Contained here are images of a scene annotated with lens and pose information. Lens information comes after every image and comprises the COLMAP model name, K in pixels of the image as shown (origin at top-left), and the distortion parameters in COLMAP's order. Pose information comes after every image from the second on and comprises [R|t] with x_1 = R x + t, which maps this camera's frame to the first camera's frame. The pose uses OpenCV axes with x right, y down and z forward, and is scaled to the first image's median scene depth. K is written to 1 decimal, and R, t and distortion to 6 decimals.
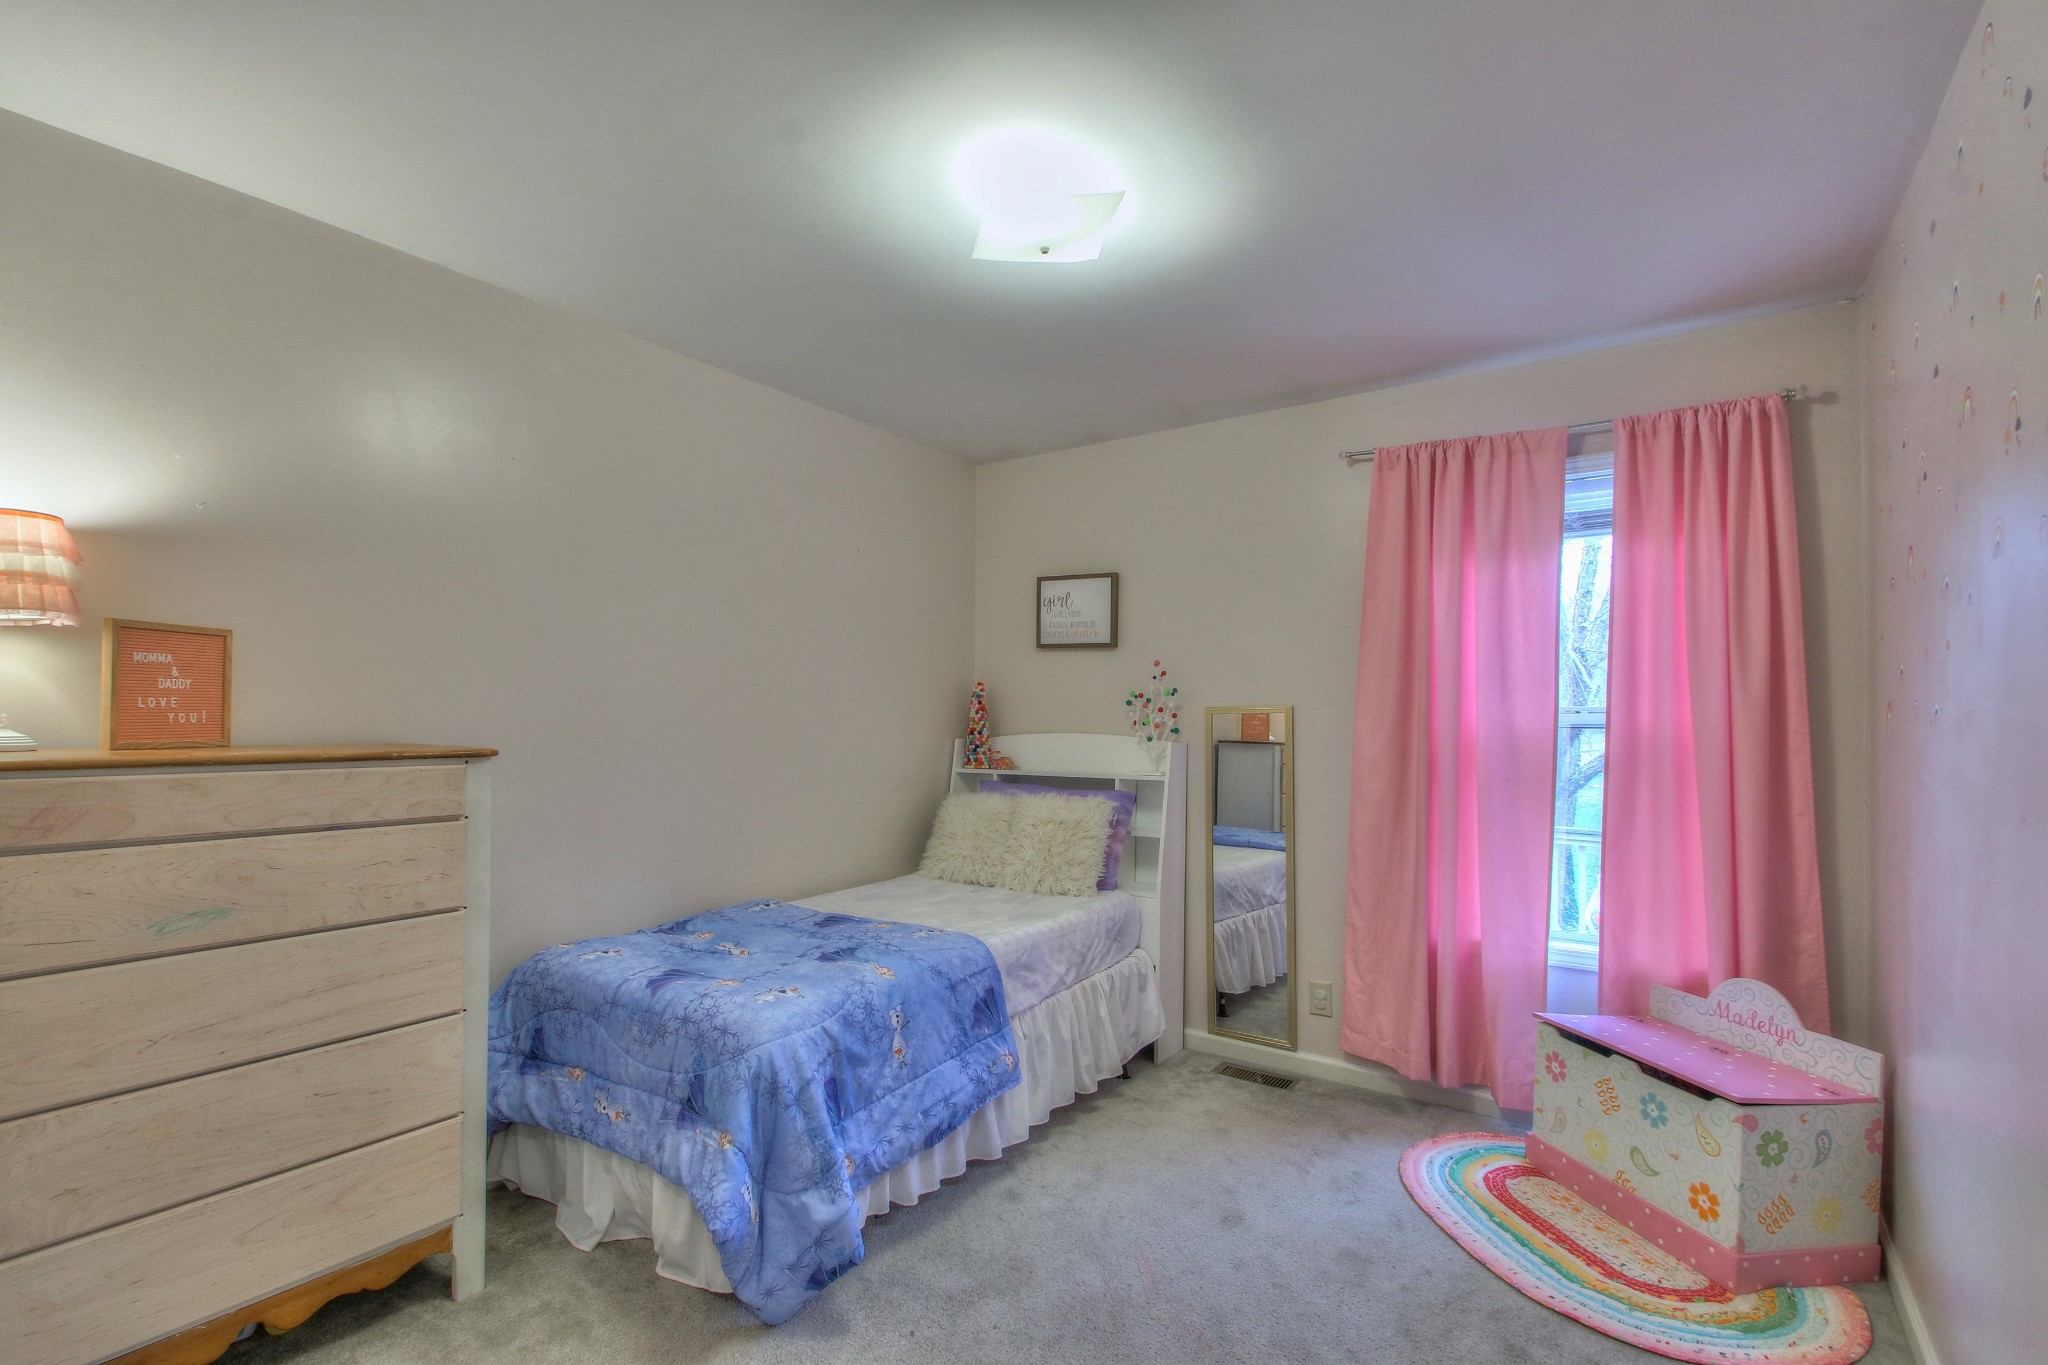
lens RADIAL K [[949.8, 0, 1009.2], [0, 949.8, 708.4], [0, 0, 1]] dist [0.000003, -0.009661]
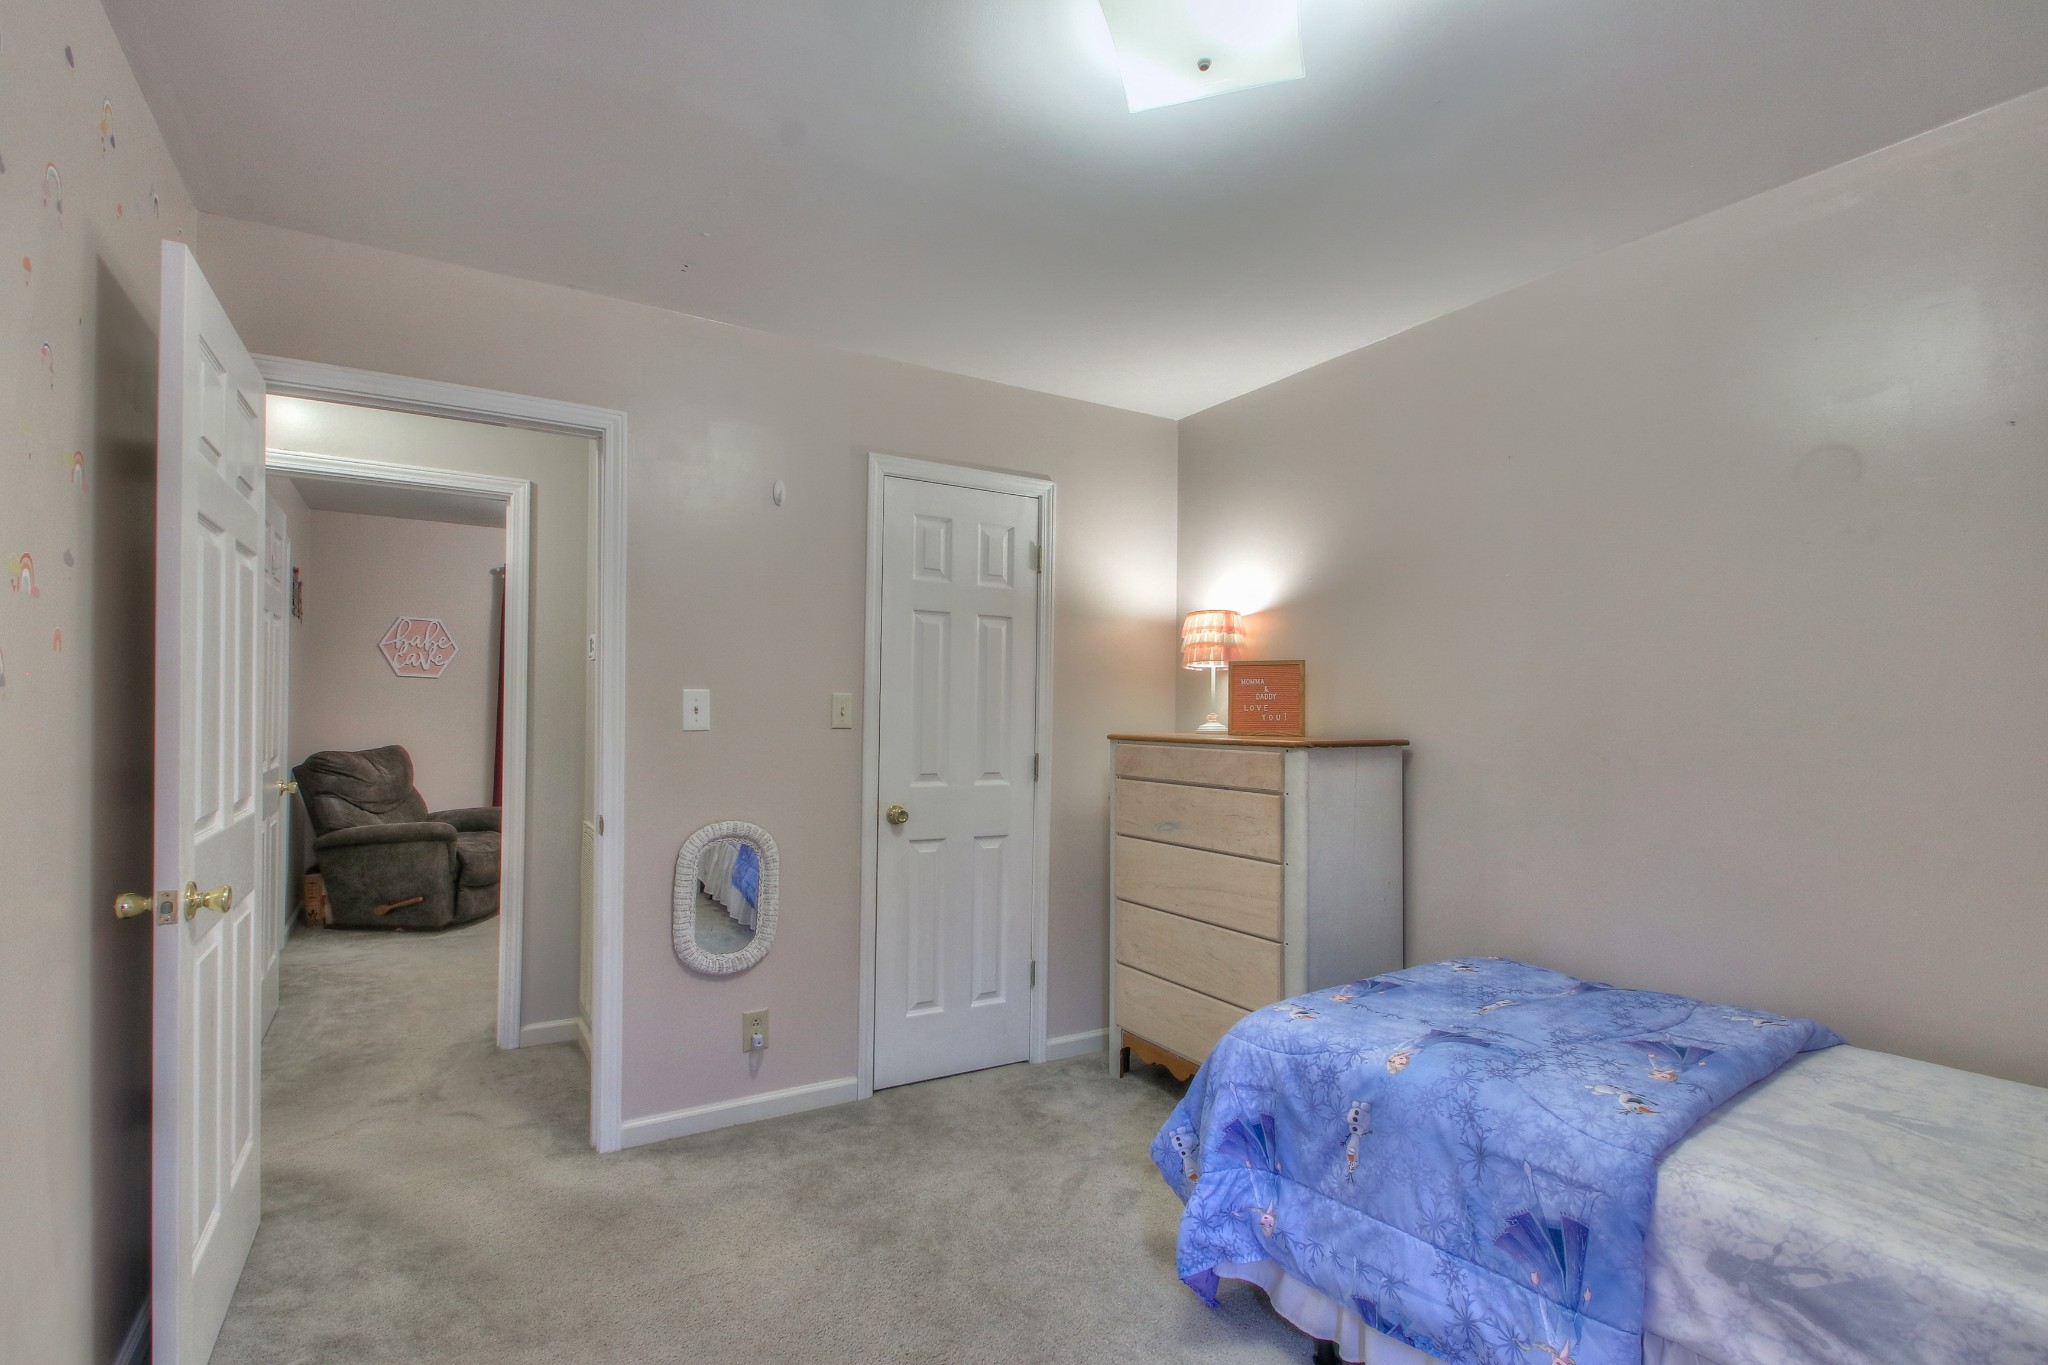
lens RADIAL K [[949.8, 0, 1009.2], [0, 949.8, 708.4], [0, 0, 1]] dist [0.000003, -0.009661]
pose [[-0.399151, -0.017037, -0.916727, 0.660495], [-0.010022, 0.999849, -0.014218, 0.018122], [0.916830, 0.003513, -0.399261, 1.011773]]
